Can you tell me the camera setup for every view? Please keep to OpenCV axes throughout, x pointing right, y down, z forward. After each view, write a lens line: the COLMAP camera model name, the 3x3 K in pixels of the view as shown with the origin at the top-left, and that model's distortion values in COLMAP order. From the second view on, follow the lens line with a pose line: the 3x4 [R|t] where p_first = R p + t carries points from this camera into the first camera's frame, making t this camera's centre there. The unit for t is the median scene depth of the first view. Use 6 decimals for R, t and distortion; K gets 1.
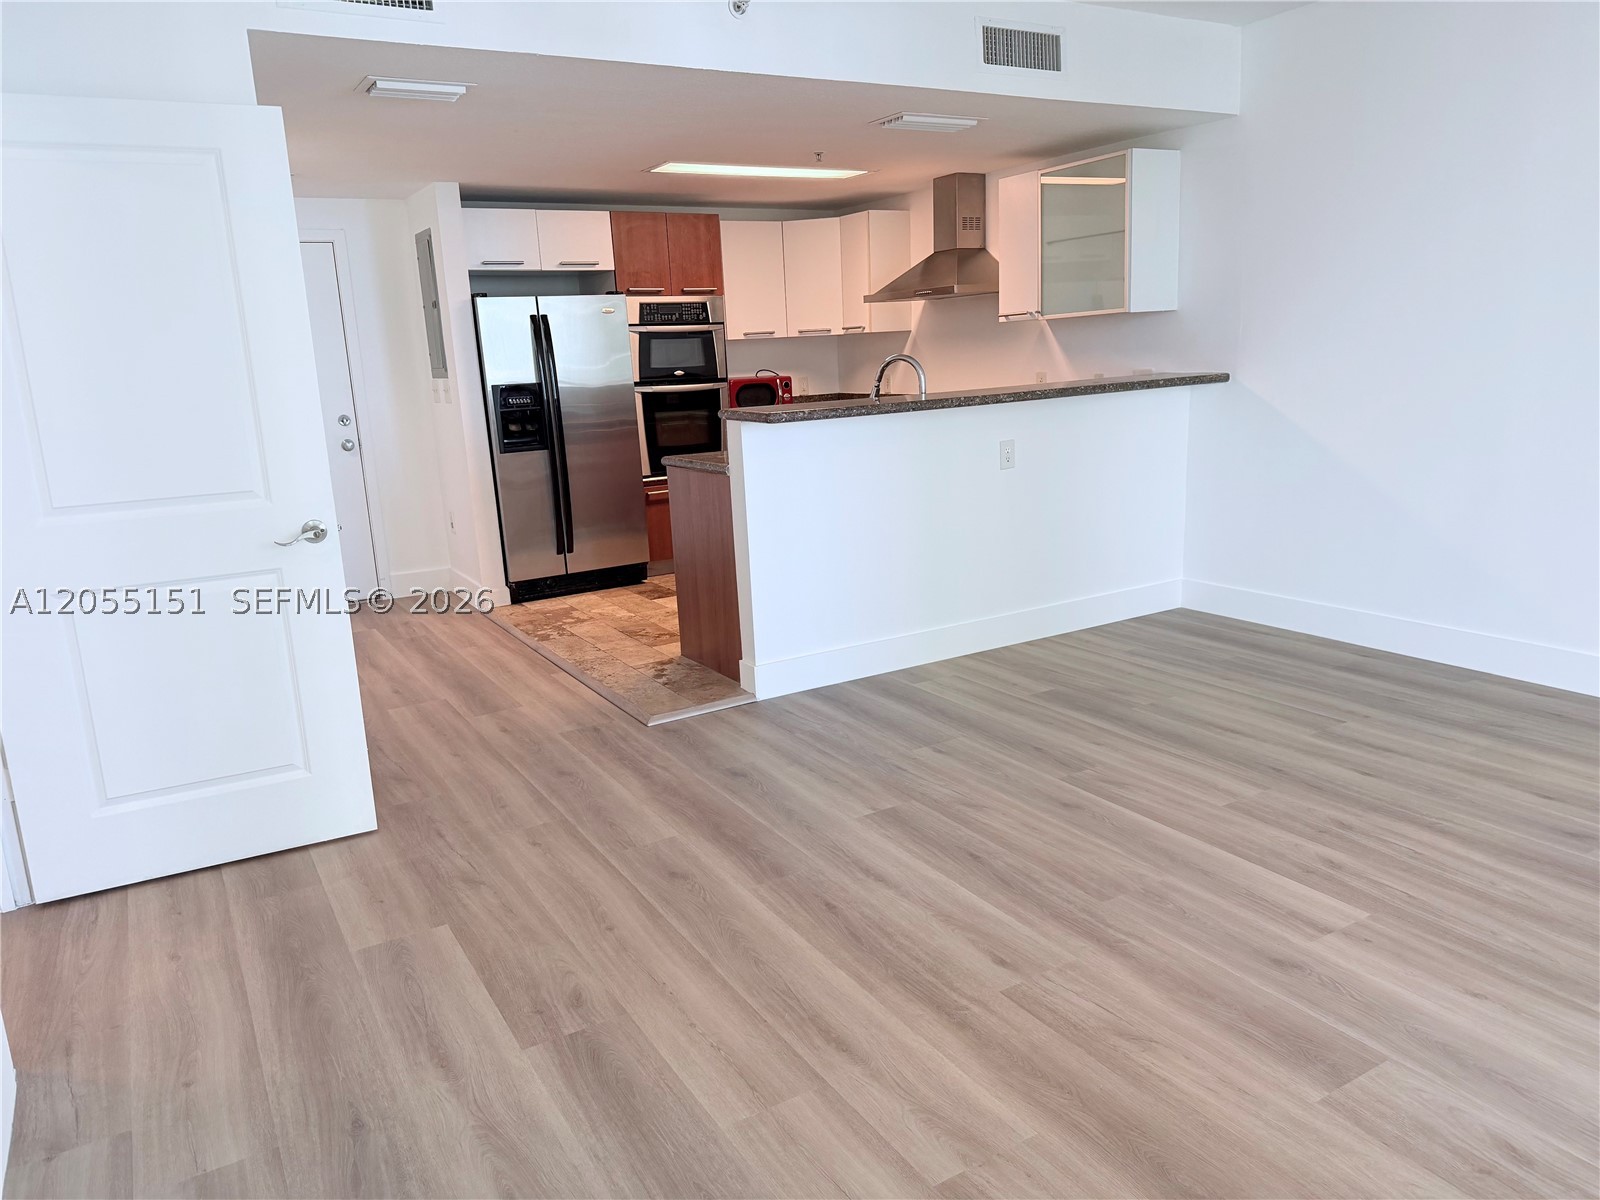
lens RADIAL K [[1112.9, 0, 802.2], [0, 1112.9, 600.1], [0, 0, 1]] dist [0.094815, -0.134299]
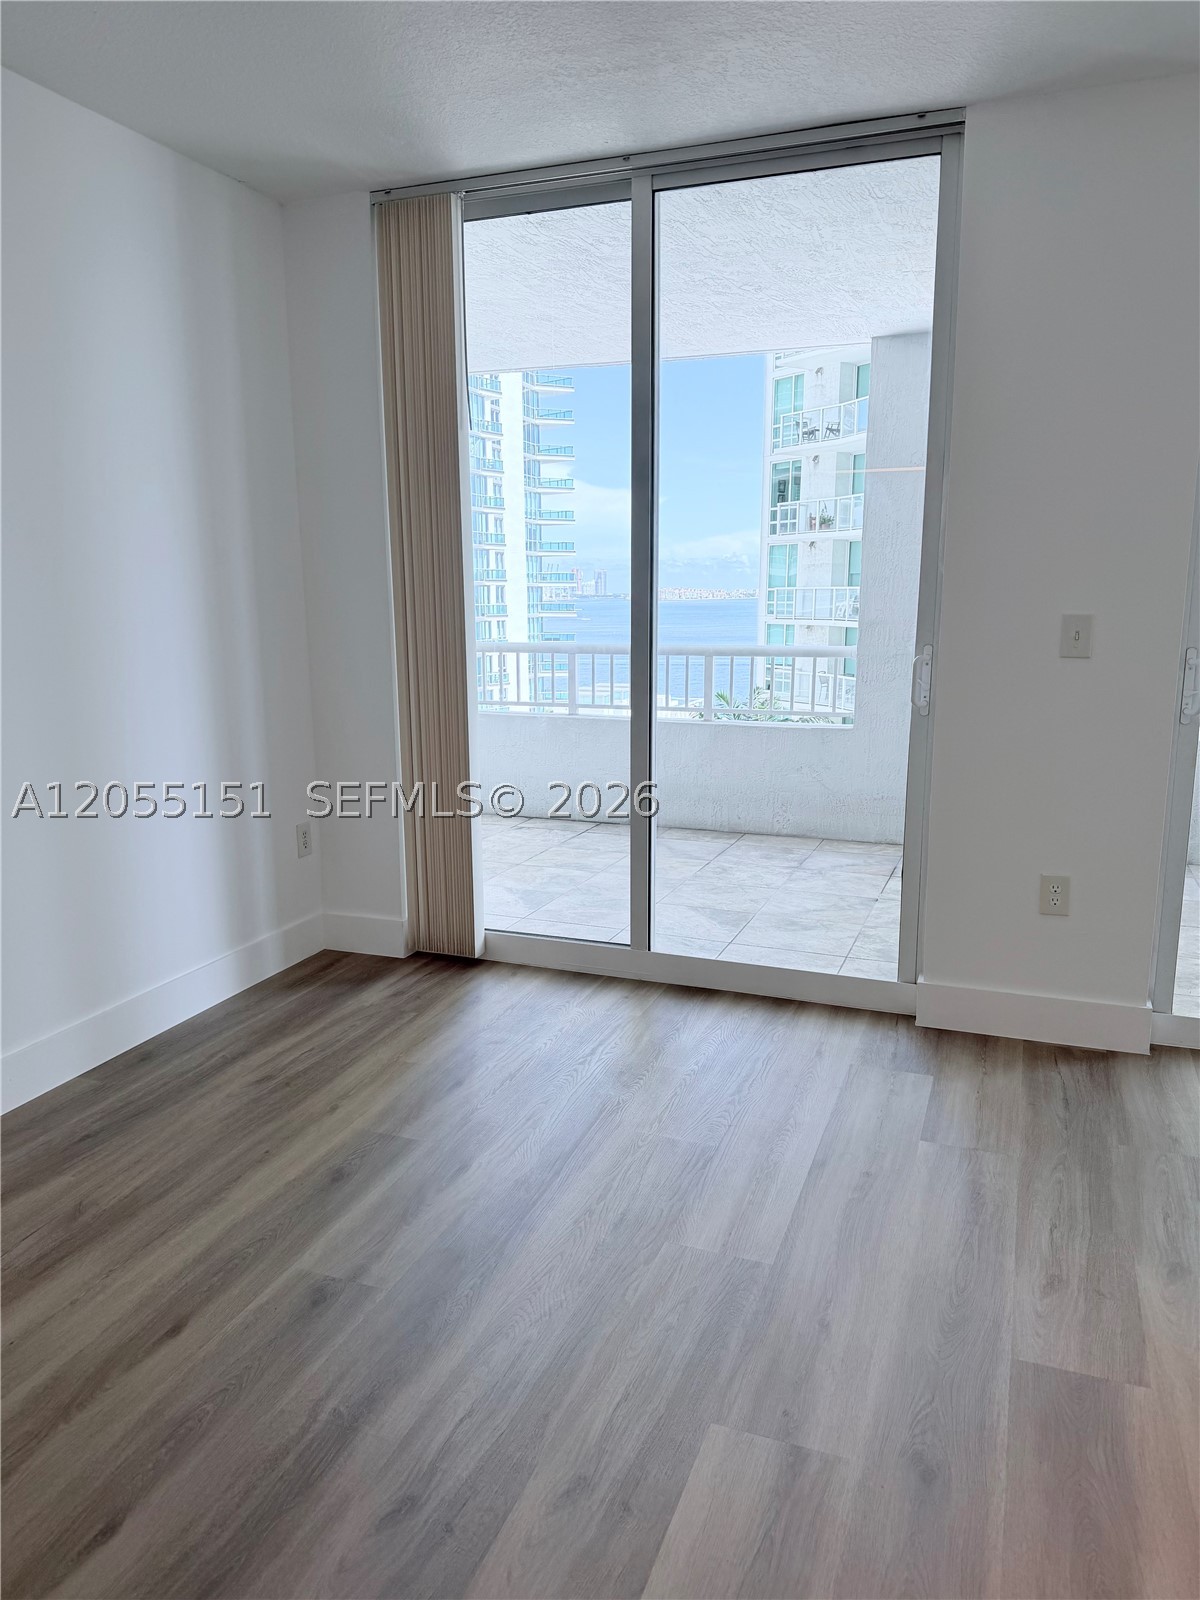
lens RADIAL K [[1112.9, 0, 609.1], [0, 1112.9, 797.8], [0, 0, 1]] dist [0.094815, -0.134299]
pose [[-0.621978, -0.100095, 0.776611, 0.023918], [0.205025, 0.936378, 0.284889, -0.223749], [-0.755717, 0.336420, -0.561884, 0.971618]]
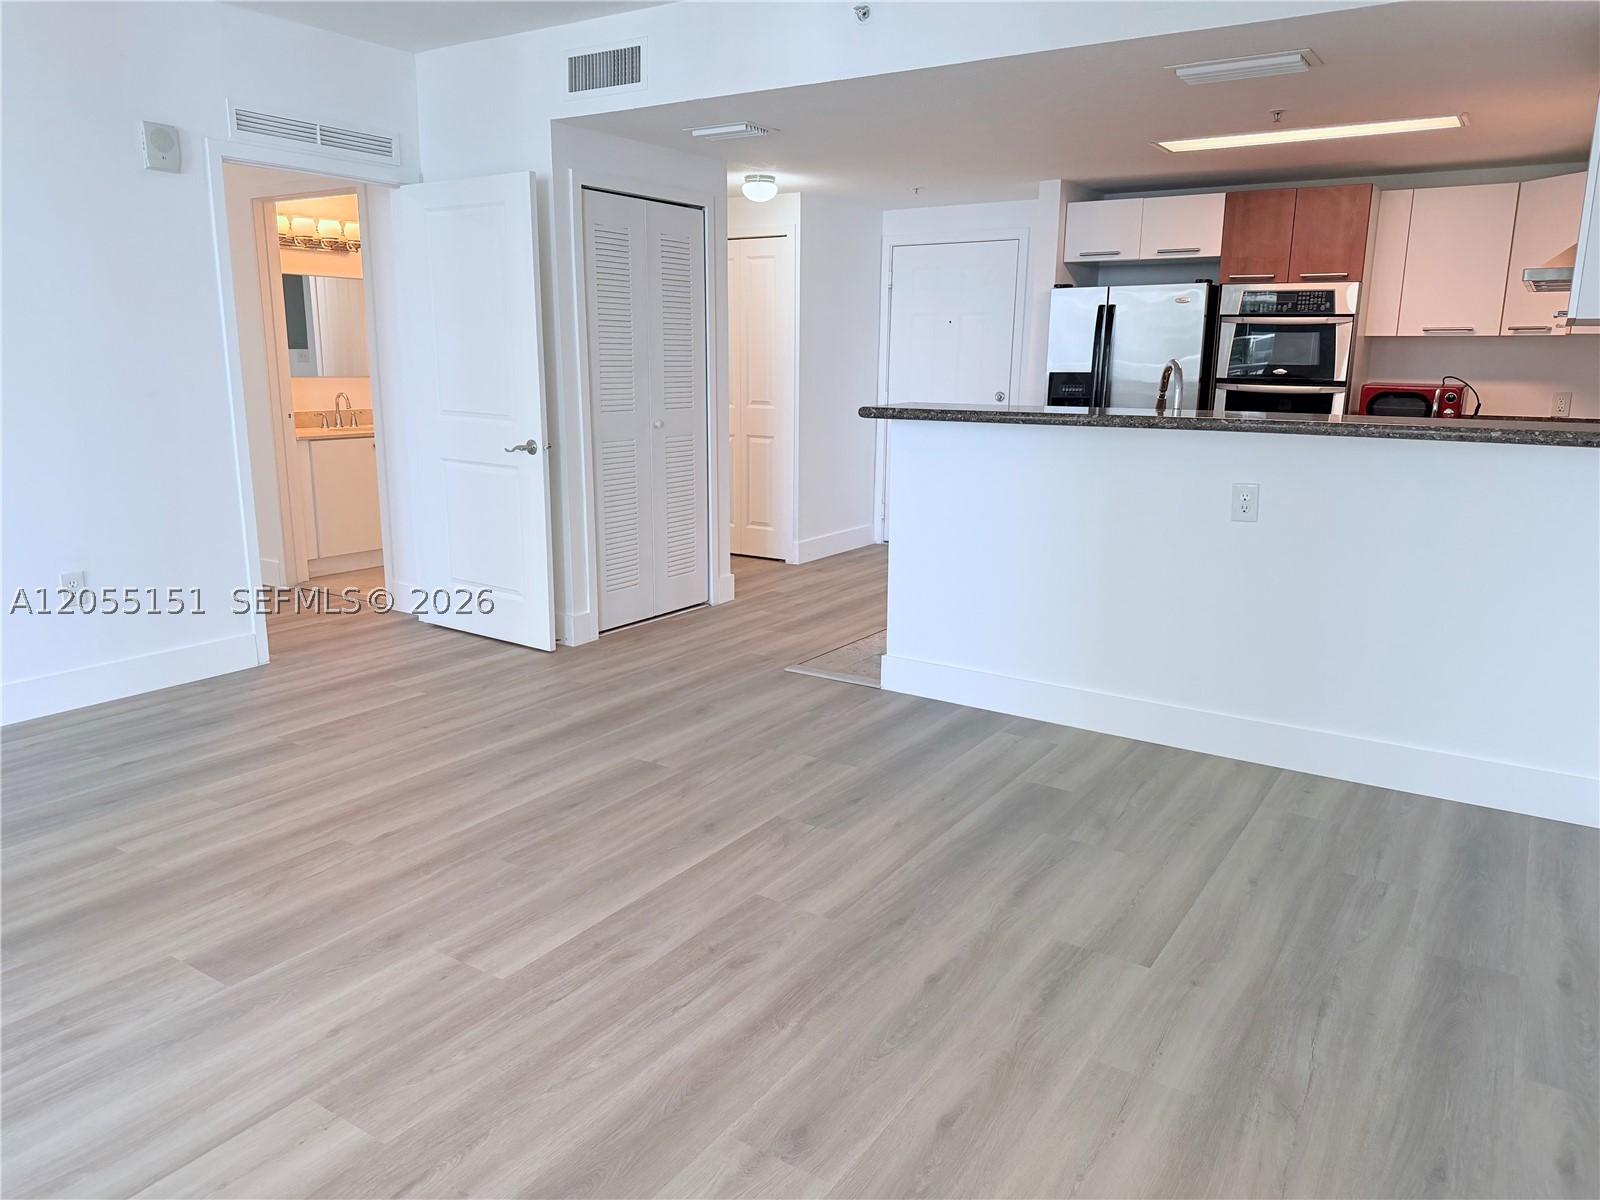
lens RADIAL K [[1112.9, 0, 802.2], [0, 1112.9, 600.1], [0, 0, 1]] dist [0.094815, -0.134299]
pose [[0.435450, 0.243401, -0.866683, 0.983925], [-0.227812, 0.961210, 0.155488, -0.160934], [0.870910, 0.129733, 0.474009, 0.545136]]
